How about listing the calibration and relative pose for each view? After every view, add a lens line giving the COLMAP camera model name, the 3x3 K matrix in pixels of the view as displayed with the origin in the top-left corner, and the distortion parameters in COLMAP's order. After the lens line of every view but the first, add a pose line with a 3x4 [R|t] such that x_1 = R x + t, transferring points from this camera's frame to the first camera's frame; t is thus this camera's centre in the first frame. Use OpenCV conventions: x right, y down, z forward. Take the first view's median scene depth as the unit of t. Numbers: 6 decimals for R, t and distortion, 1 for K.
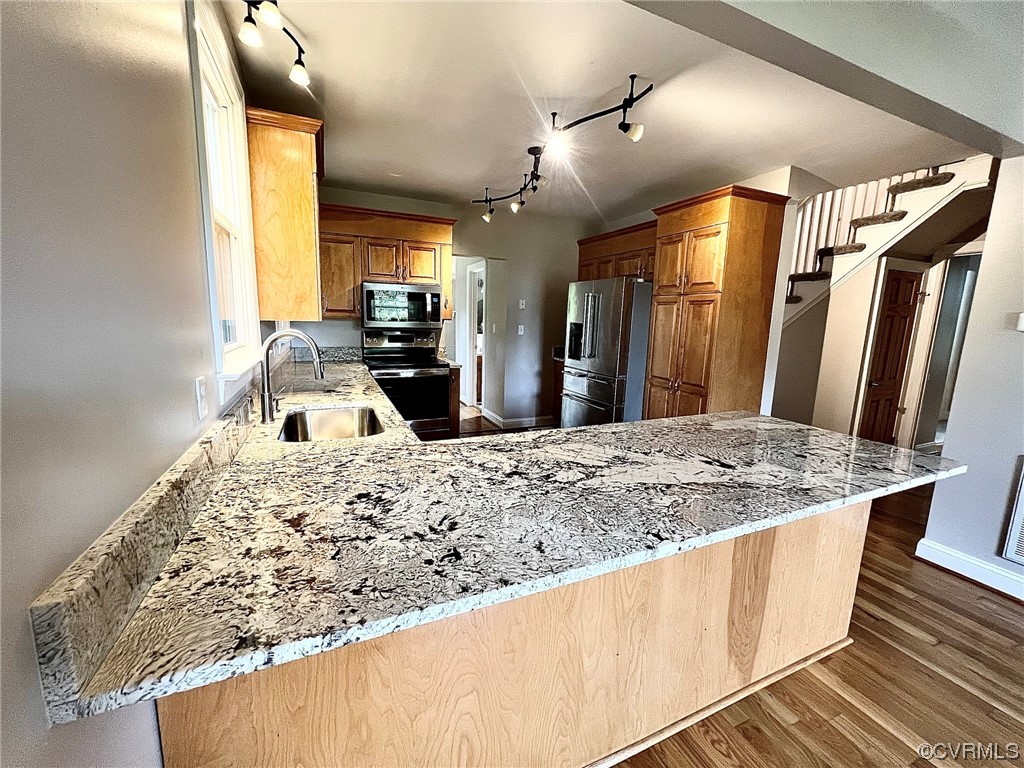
lens RADIAL K [[411.6, 0, 509.4], [0, 411.6, 384.5], [0, 0, 1]] dist [-0.000688, 0.000108]
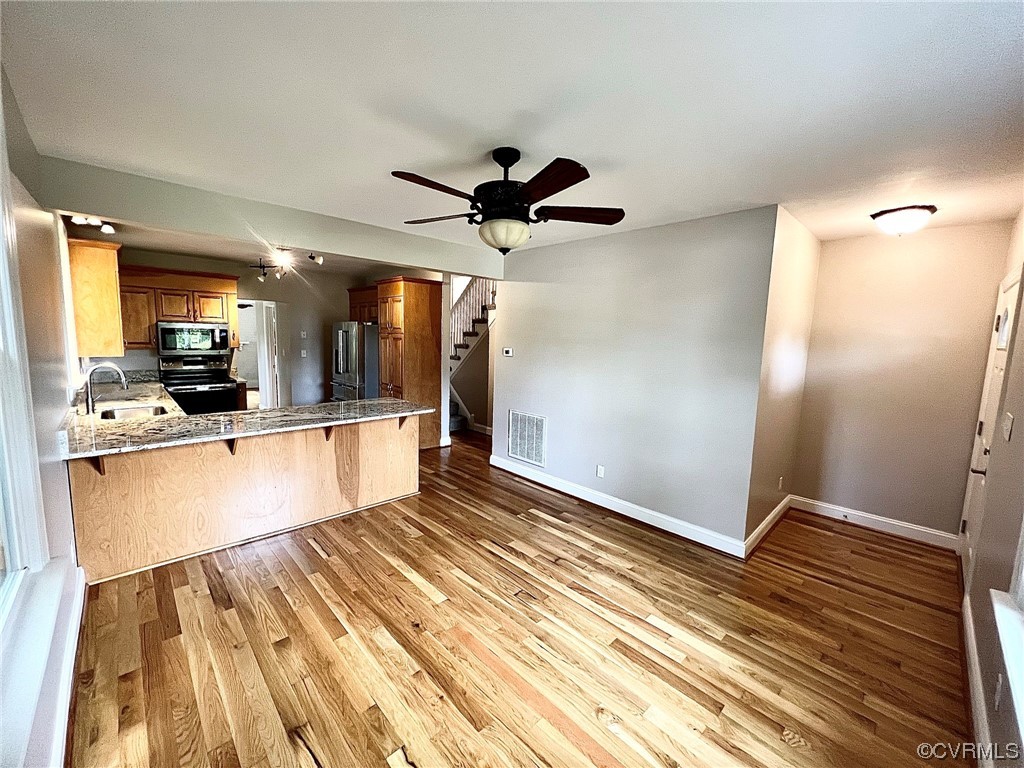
lens RADIAL K [[409.9, 0, 509.7], [0, 409.9, 383.4], [0, 0, 1]] dist [-0.001869, 0.000198]
pose [[0.939085, -0.040890, 0.341243, 0.294084], [0.053011, 0.998248, -0.026268, 0.054540], [-0.339571, 0.042757, 0.939608, -0.723100]]
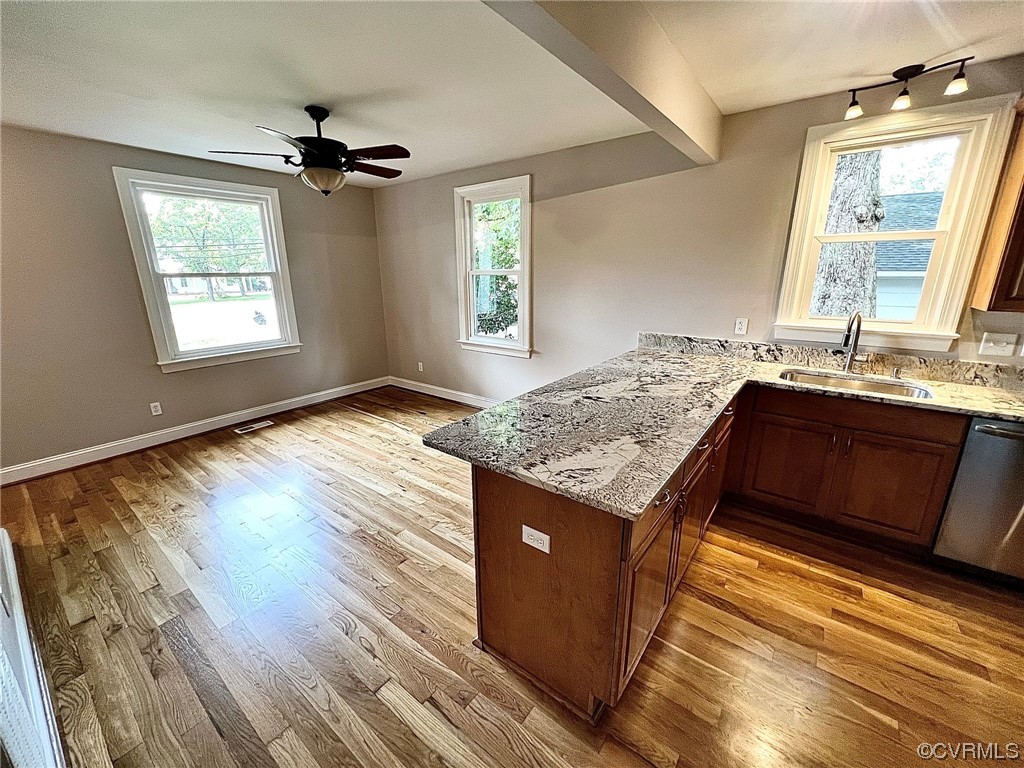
lens RADIAL K [[411.6, 0, 509.4], [0, 411.6, 384.5], [0, 0, 1]] dist [-0.000688, 0.000108]
pose [[-0.877629, 0.106682, -0.467318, 0.617734], [-0.093949, 0.917727, 0.385941, -0.169770], [0.470043, 0.382617, -0.795402, 0.852009]]
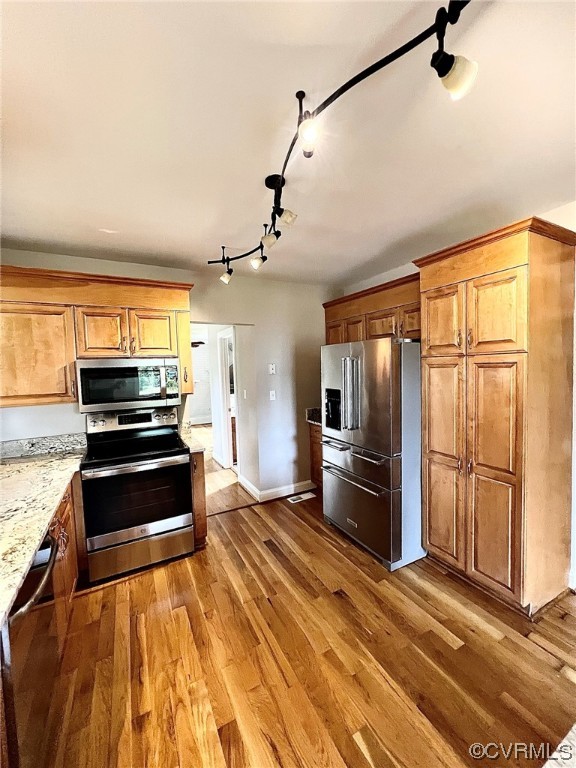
lens RADIAL K [[307.4, 0, 288.0], [0, 307.4, 384.0], [0, 0, 1]] dist [-0.001869, 0.000198]
pose [[0.995510, -0.060268, 0.072994, 0.019951], [0.067612, 0.992411, -0.102712, -0.121445], [-0.066250, 0.107186, 0.992029, 0.414253]]
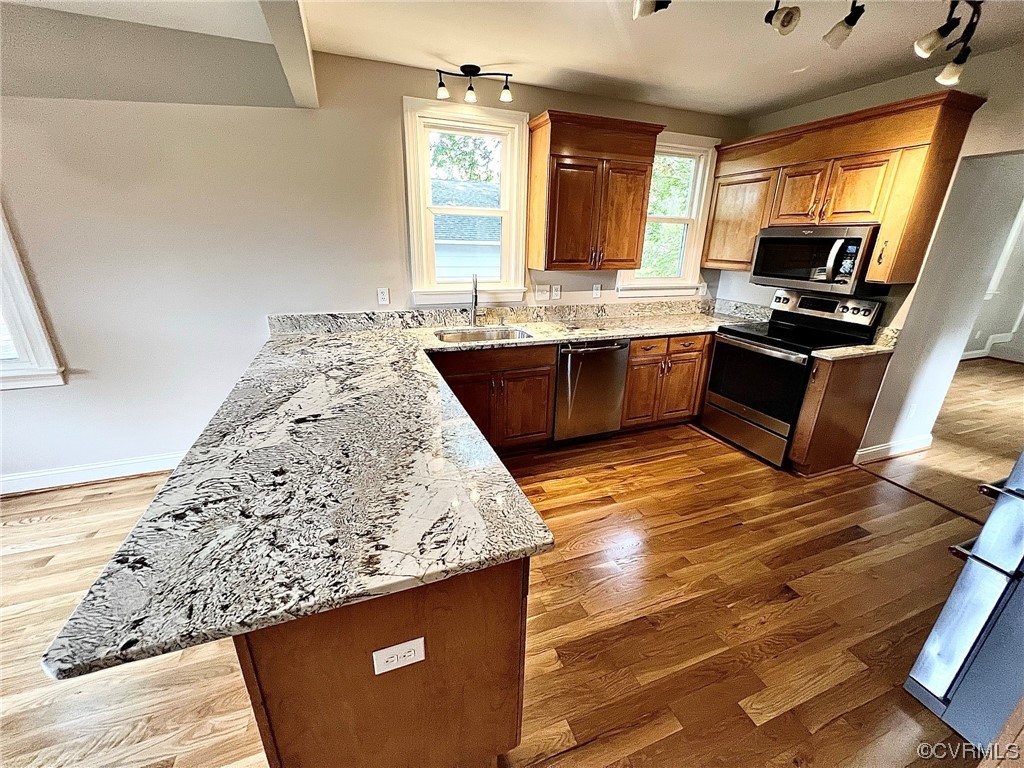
lens RADIAL K [[409.9, 0, 509.7], [0, 409.9, 383.4], [0, 0, 1]] dist [-0.001869, 0.000198]
pose [[-0.052813, 0.306846, -0.950293, 0.616103], [-0.181561, 0.932809, 0.311292, -0.135678], [0.981961, 0.188976, 0.006447, 0.625379]]
